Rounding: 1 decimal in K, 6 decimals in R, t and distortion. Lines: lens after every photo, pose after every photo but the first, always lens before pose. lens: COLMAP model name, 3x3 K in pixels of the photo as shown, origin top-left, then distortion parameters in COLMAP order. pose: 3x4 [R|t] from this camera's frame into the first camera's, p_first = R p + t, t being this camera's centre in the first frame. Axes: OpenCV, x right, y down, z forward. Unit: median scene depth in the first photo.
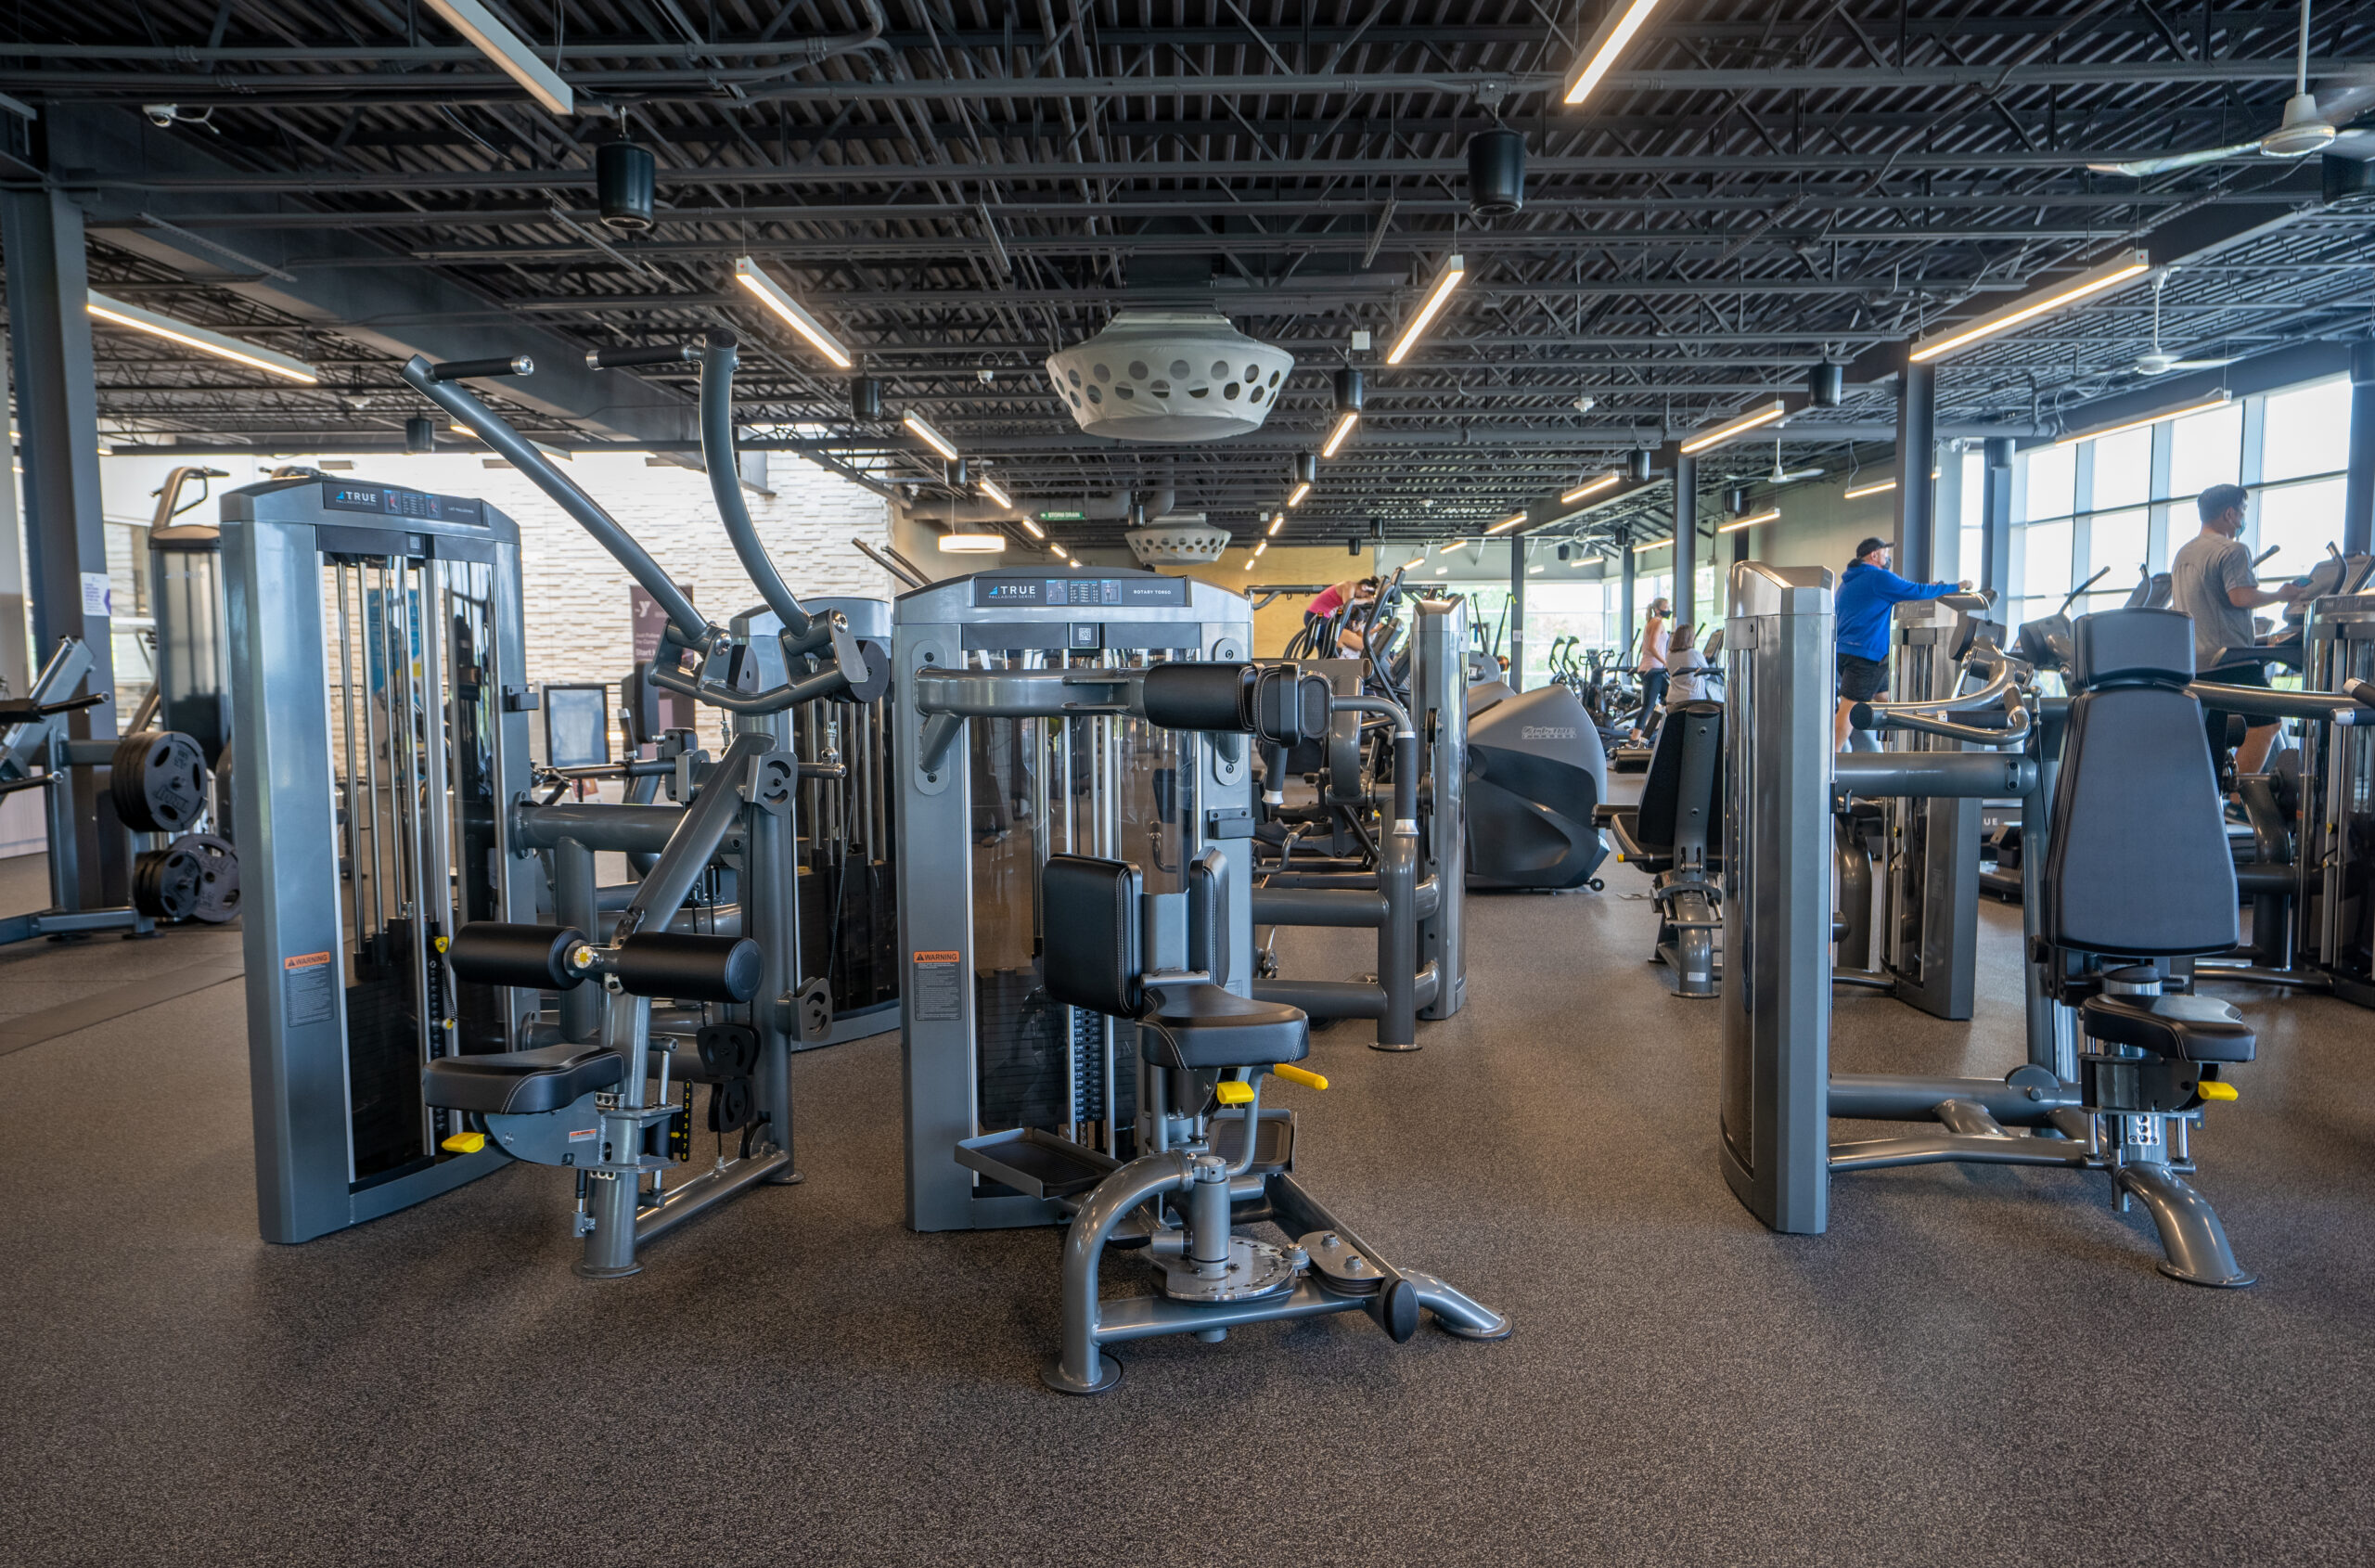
lens RADIAL K [[1672.3, 0, 1189.6], [0, 1672.3, 802.9], [0, 0, 1]] dist [-0.023777, 0.005909]
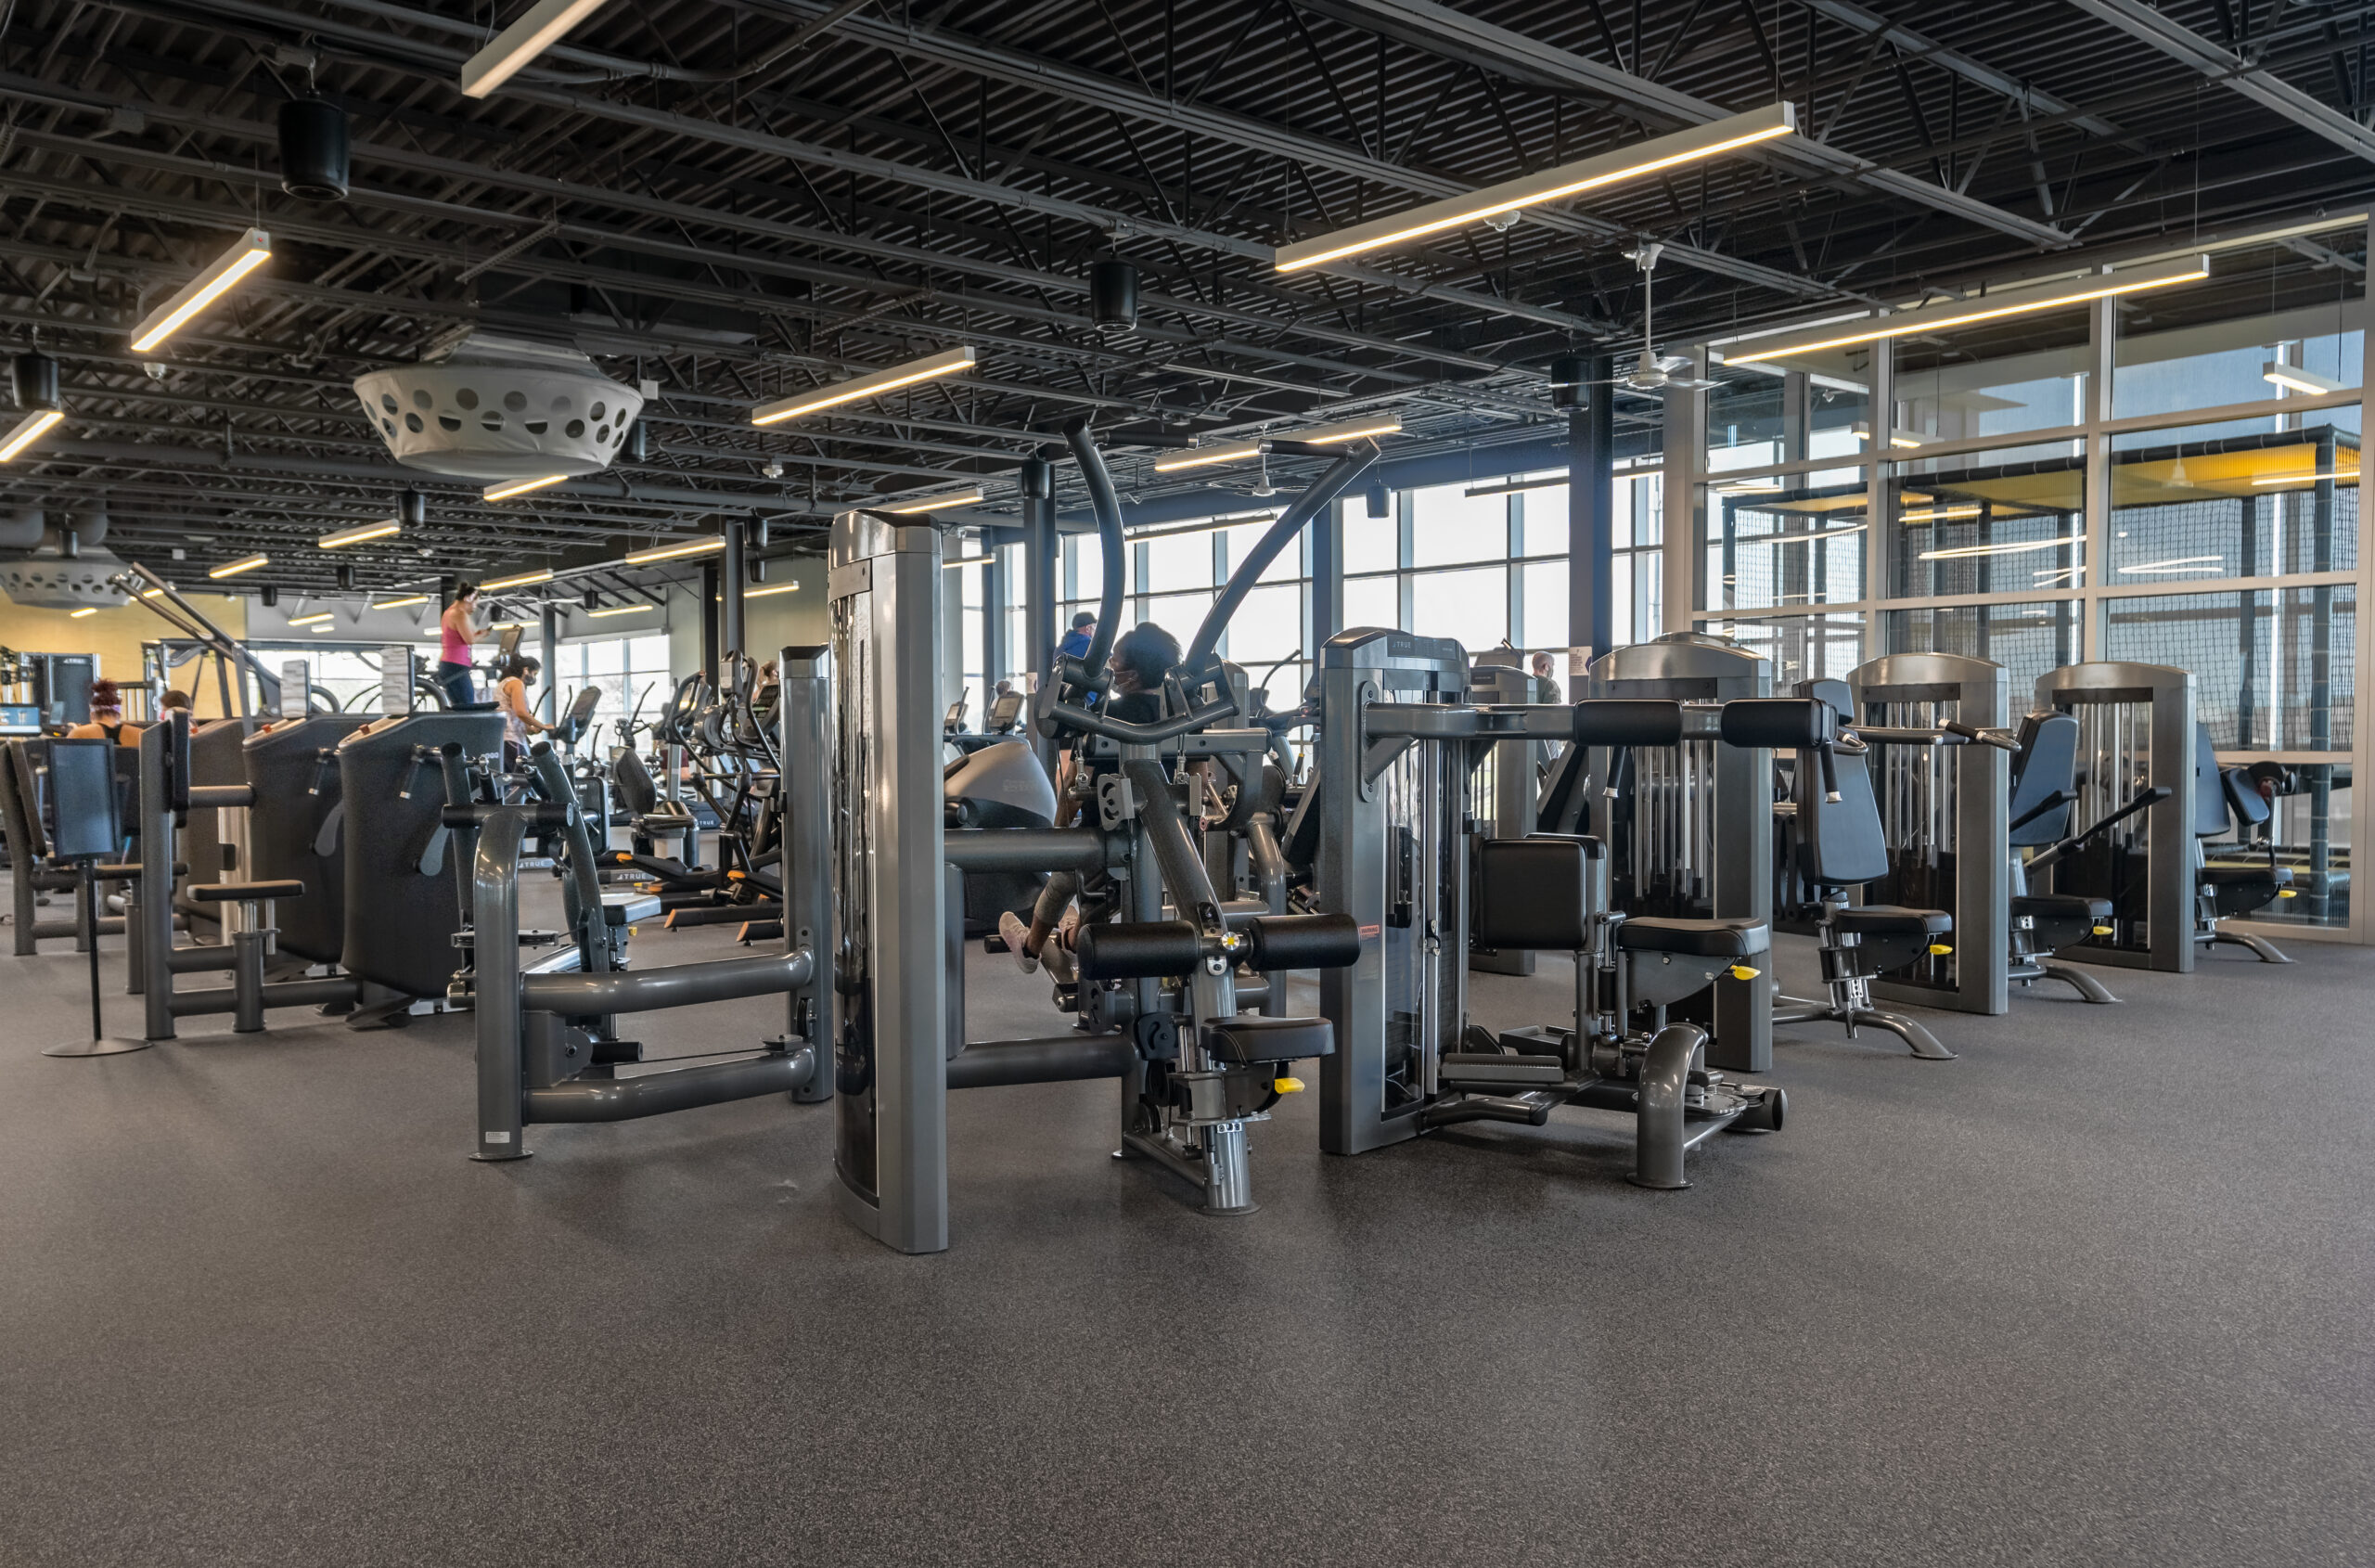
lens RADIAL K [[1897.5, 0, 1206.7], [0, 1897.5, 788.1], [0, 0, 1]] dist [0.091601, 0.004559]
pose [[0.749979, -0.021369, 0.661116, -0.504945], [0.061809, 0.997369, -0.037880, 0.011943], [-0.658567, 0.069273, 0.749327, -0.010451]]
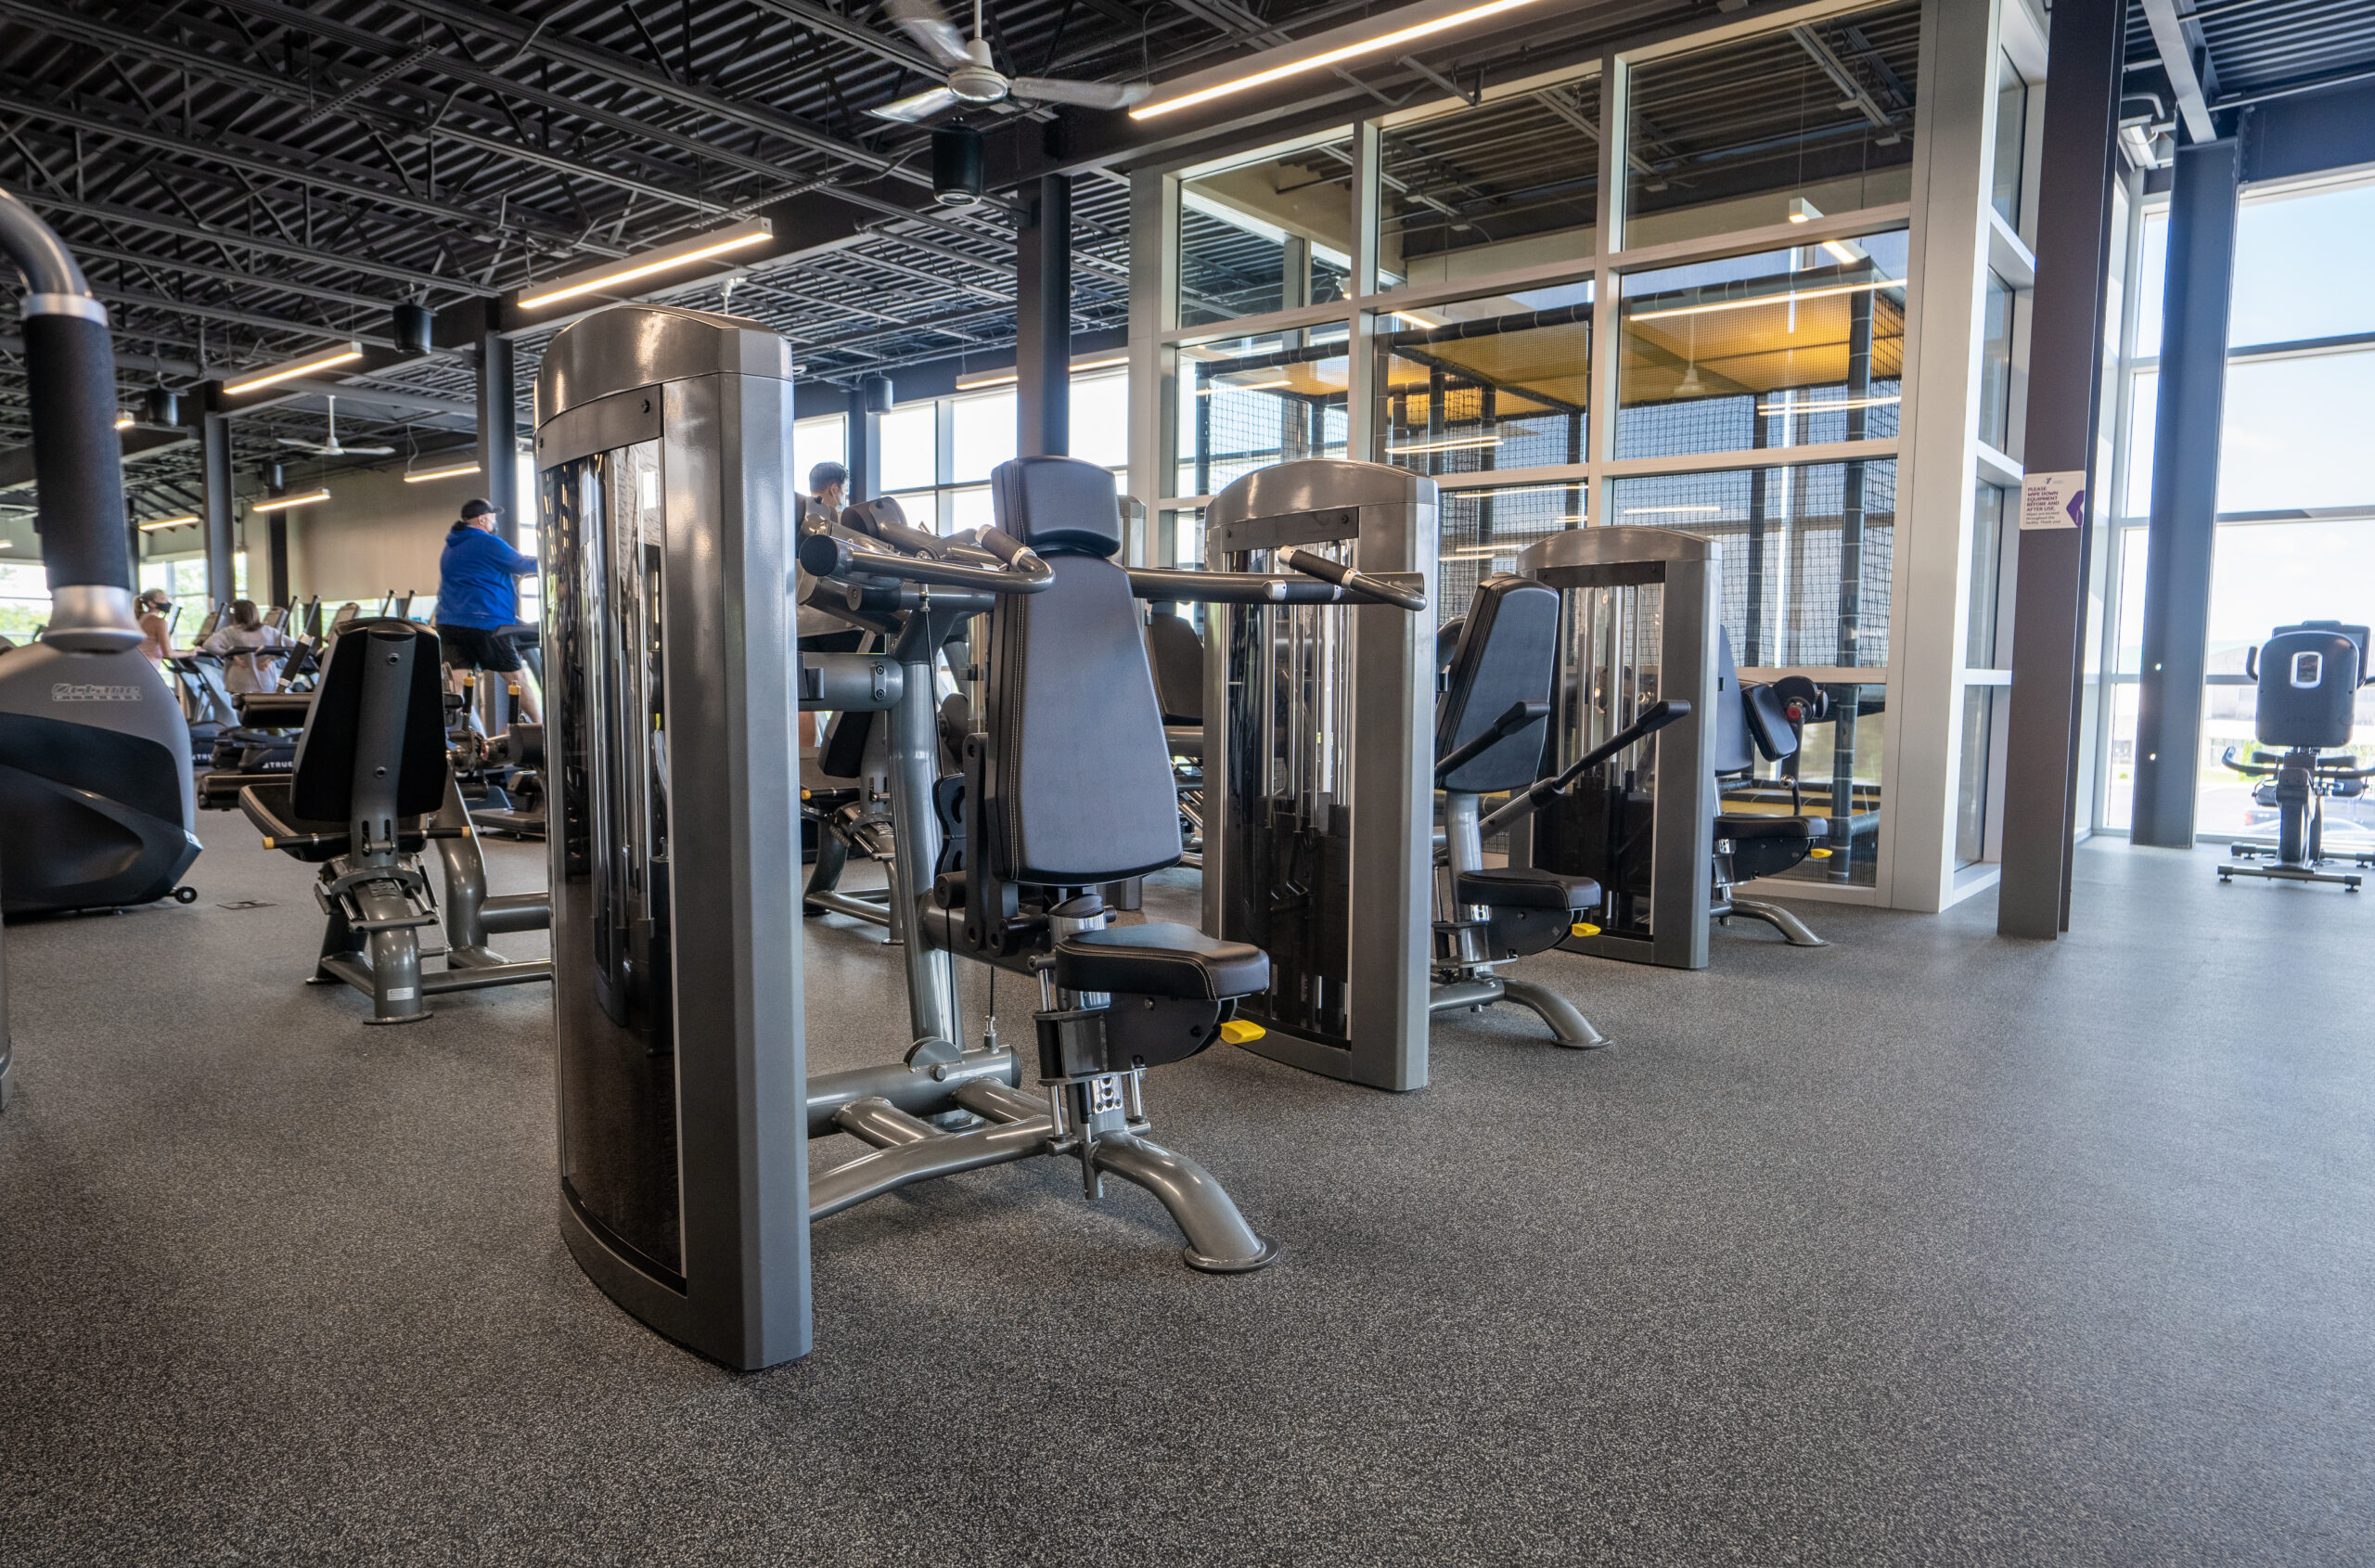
lens RADIAL K [[1505.6, 0, 1184.9], [0, 1505.6, 789.8], [0, 0, 1]] dist [-0.004353, 0.009082]
pose [[0.642022, -0.048451, 0.765154, 0.014747], [0.056637, 0.998272, 0.015689, 0.016093], [-0.764591, 0.033263, 0.643656, 0.209403]]
